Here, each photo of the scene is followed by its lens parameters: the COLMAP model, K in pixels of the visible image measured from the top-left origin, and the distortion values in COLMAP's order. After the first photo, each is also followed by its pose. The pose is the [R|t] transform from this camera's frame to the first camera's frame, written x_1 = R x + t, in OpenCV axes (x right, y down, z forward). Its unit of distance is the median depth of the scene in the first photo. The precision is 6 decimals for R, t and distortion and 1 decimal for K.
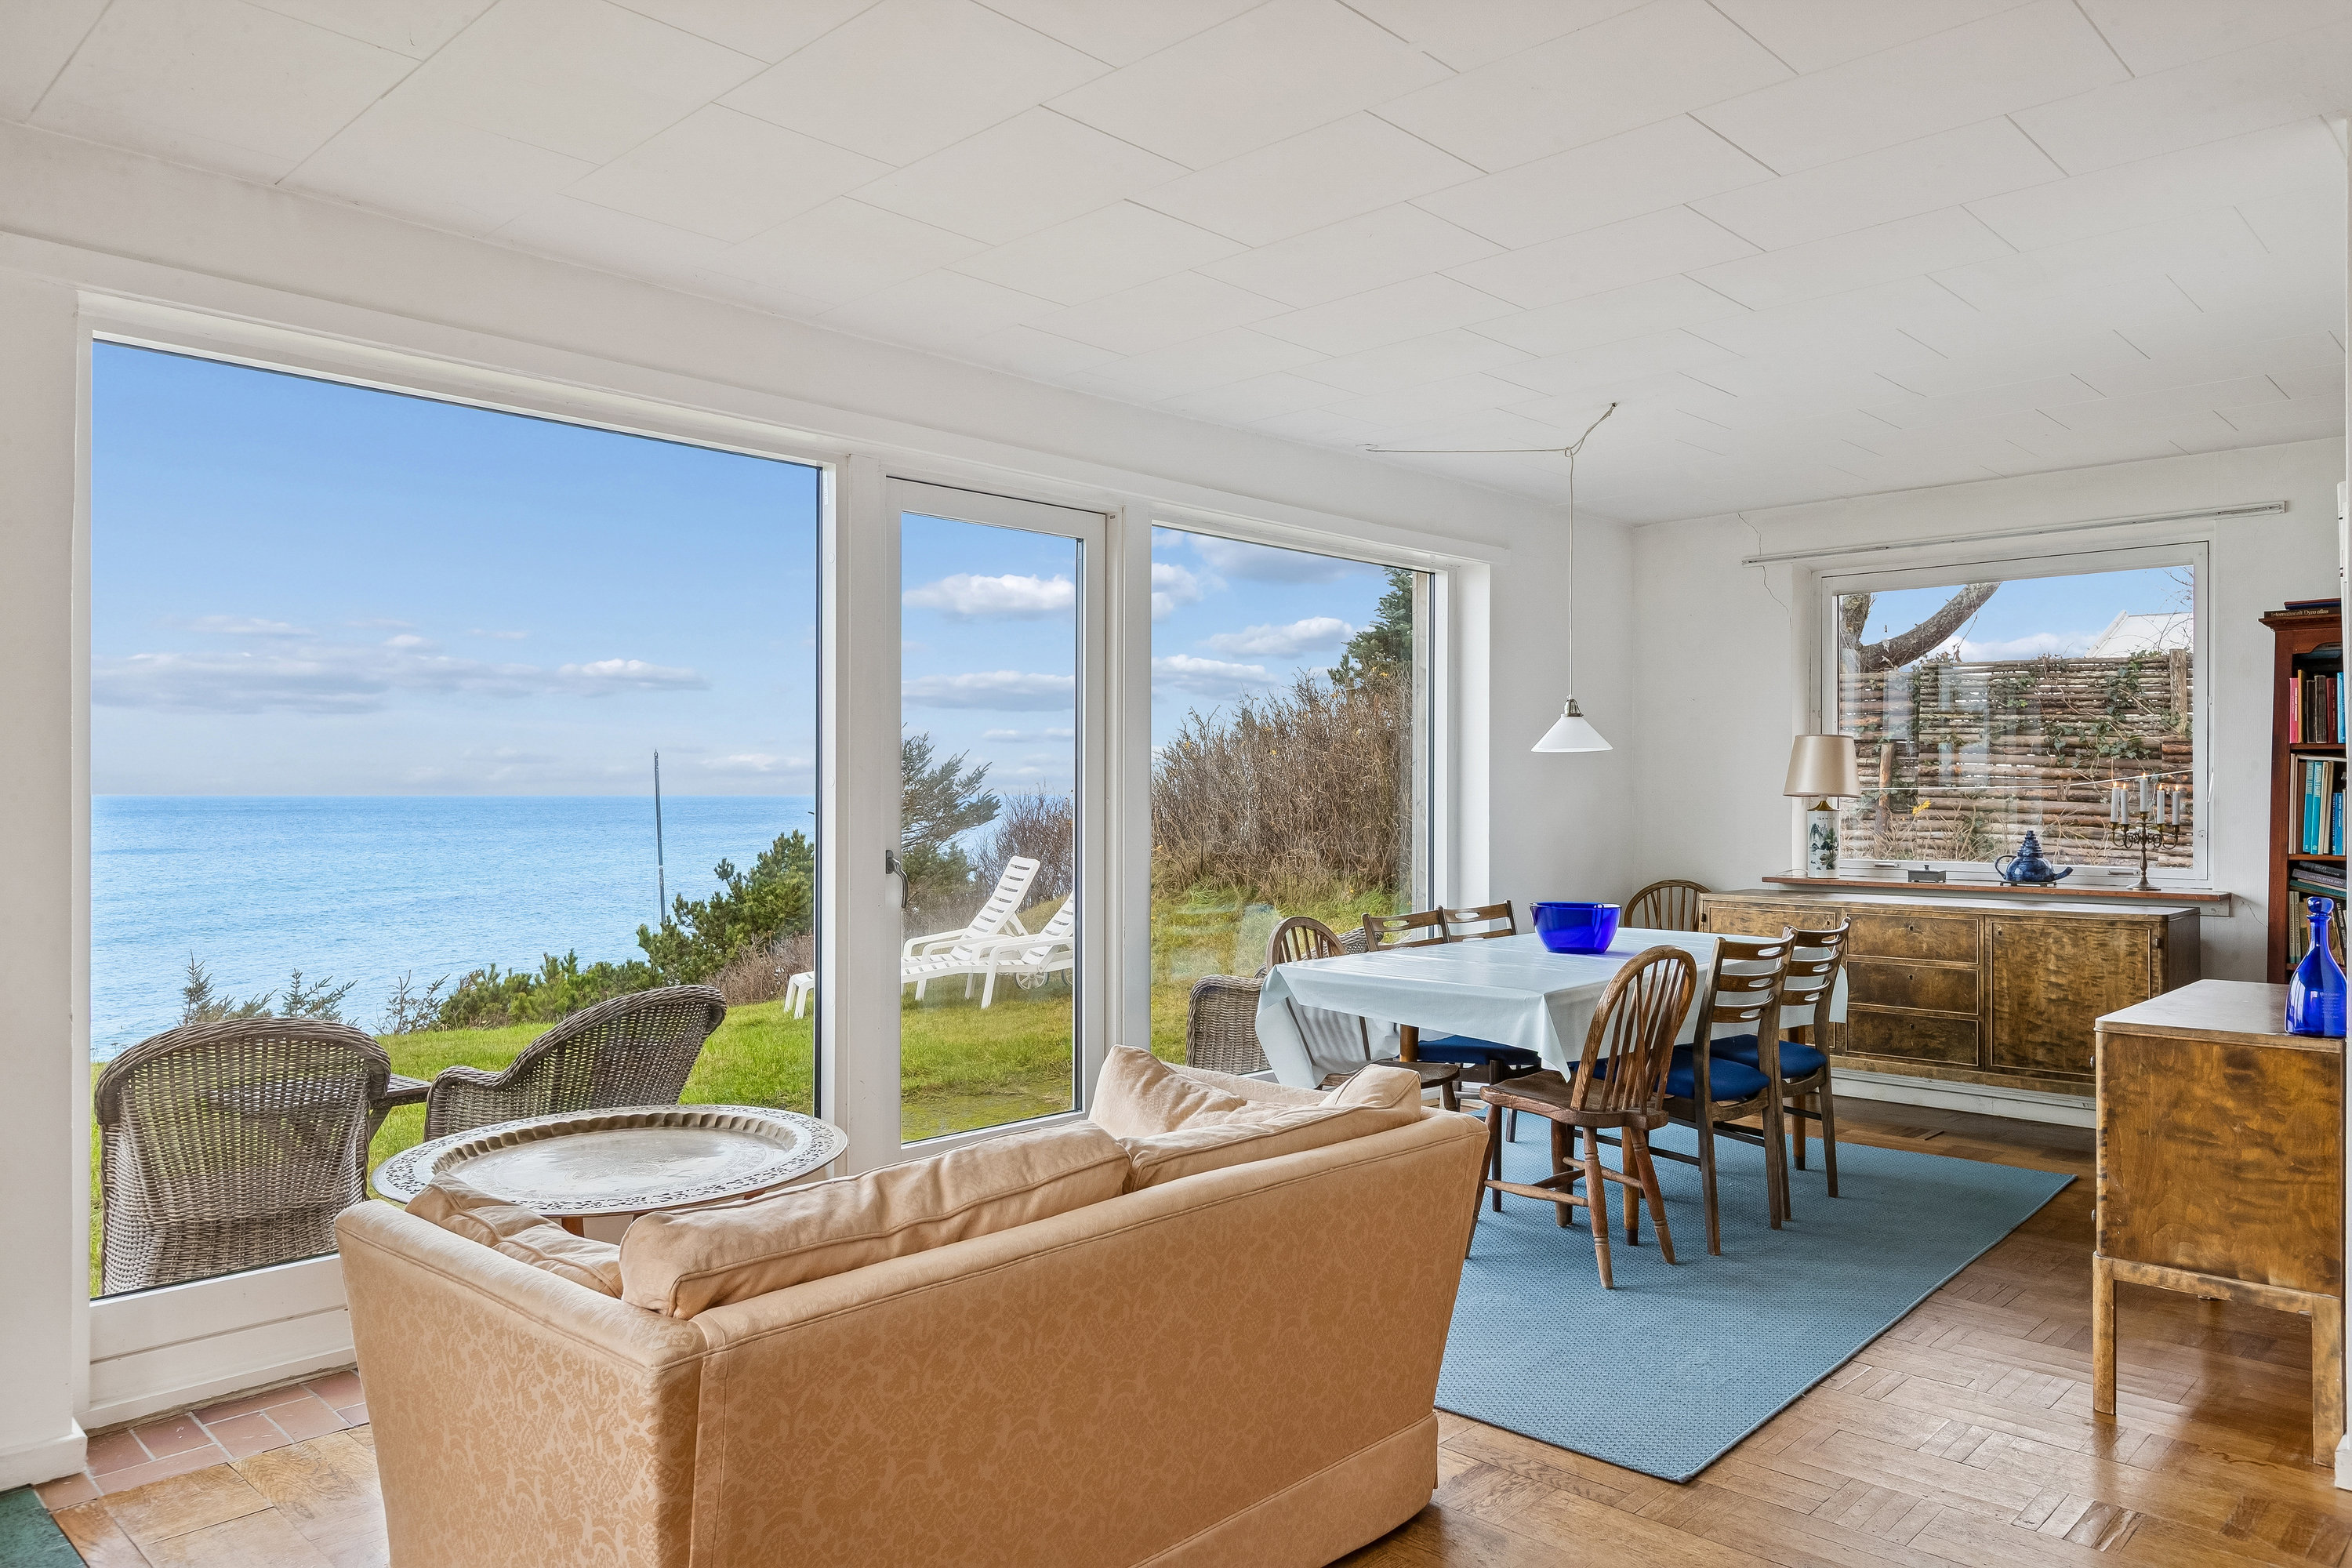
lens RADIAL K [[1563.8, 0, 1174.7], [0, 1563.8, 812.5], [0, 0, 1]] dist [0.000486, -0.001861]
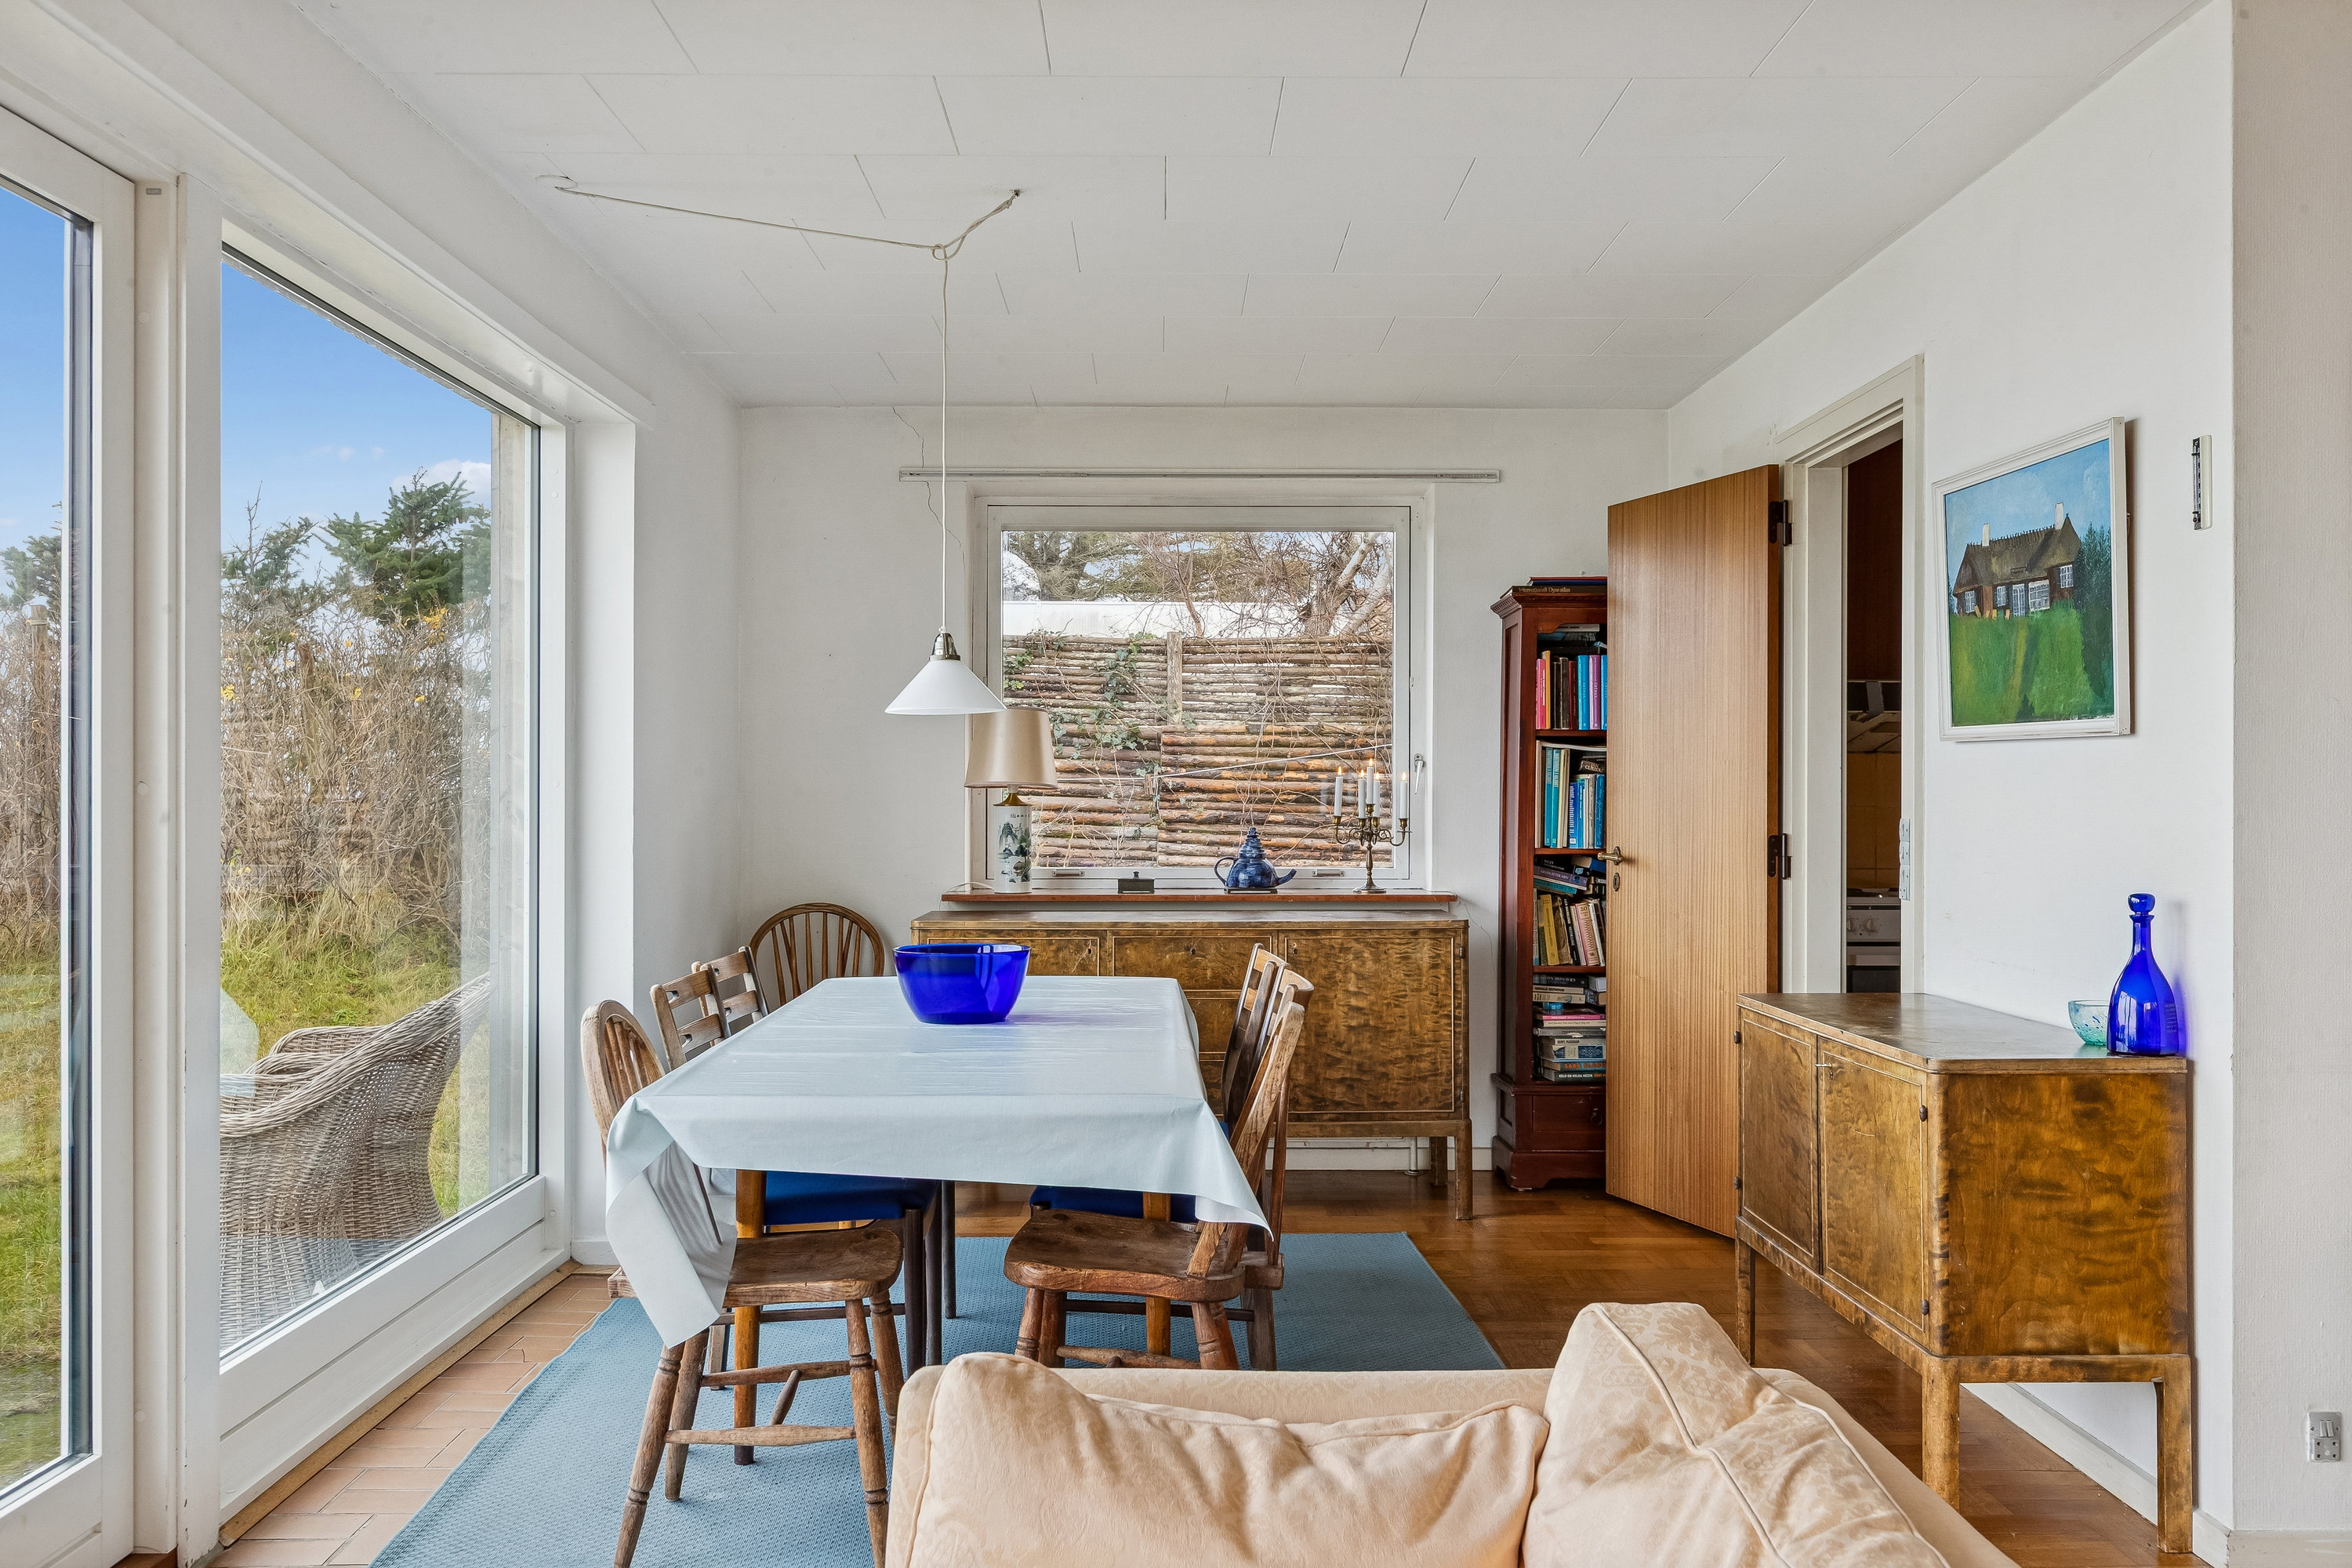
lens RADIAL K [[1830.4, 0, 1178.3], [0, 1830.4, 805.9], [0, 0, 1]] dist [0.027684, -0.049605]
pose [[0.711351, -0.003895, 0.702826, -0.233829], [0.008032, 0.999964, -0.002589, 0.002794], [-0.702791, 0.007487, 0.711357, 0.424698]]
